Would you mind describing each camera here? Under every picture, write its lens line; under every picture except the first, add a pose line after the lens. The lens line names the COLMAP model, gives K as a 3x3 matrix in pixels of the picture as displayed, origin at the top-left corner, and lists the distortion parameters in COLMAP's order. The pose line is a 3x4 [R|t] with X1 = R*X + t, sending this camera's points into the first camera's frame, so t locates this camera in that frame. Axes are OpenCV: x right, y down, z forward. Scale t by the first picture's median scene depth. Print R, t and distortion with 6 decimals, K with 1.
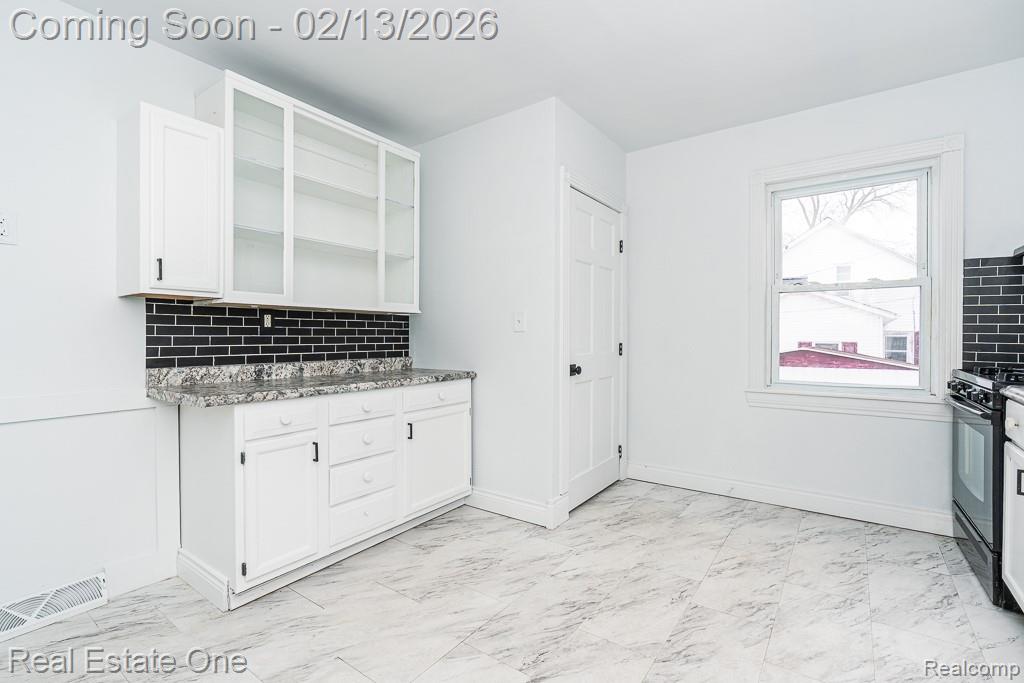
lens RADIAL K [[469.7, 0, 512.9], [0, 469.7, 337.1], [0, 0, 1]] dist [-0.001544, 0.000019]
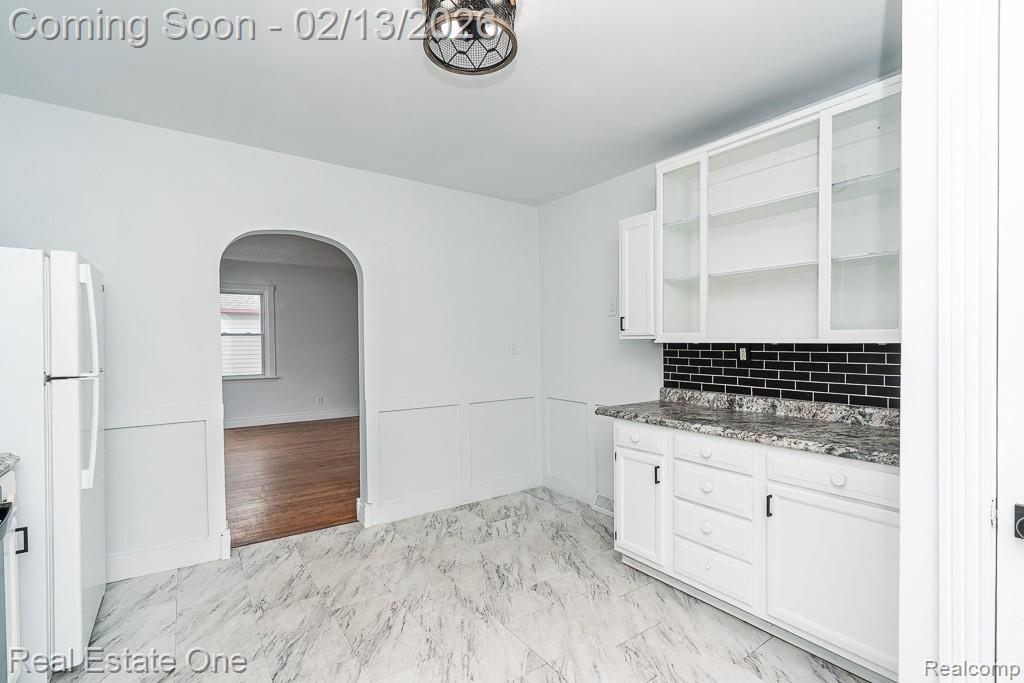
lens RADIAL K [[469.7, 0, 510.8], [0, 469.7, 350.6], [0, 0, 1]] dist [-0.001544, 0.000019]
pose [[-0.335000, 0.018454, -0.942037, 0.644540], [0.000769, 0.999813, 0.019312, -0.064531], [0.942218, 0.005745, -0.334952, 0.891322]]
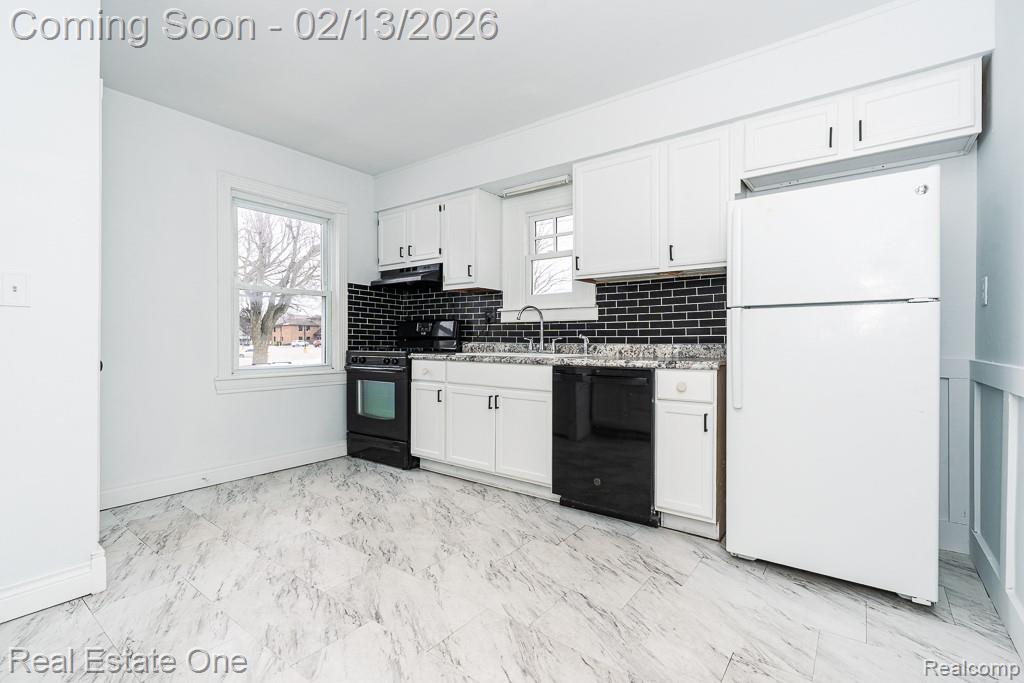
lens RADIAL K [[469.7, 0, 516.1], [0, 469.7, 342.1], [0, 0, 1]] dist [-0.001544, 0.000019]
pose [[0.012486, 0.000166, 0.999922, -0.666122], [0.007390, 0.999973, -0.000259, 0.044607], [-0.999895, 0.007392, 0.012485, 0.400636]]
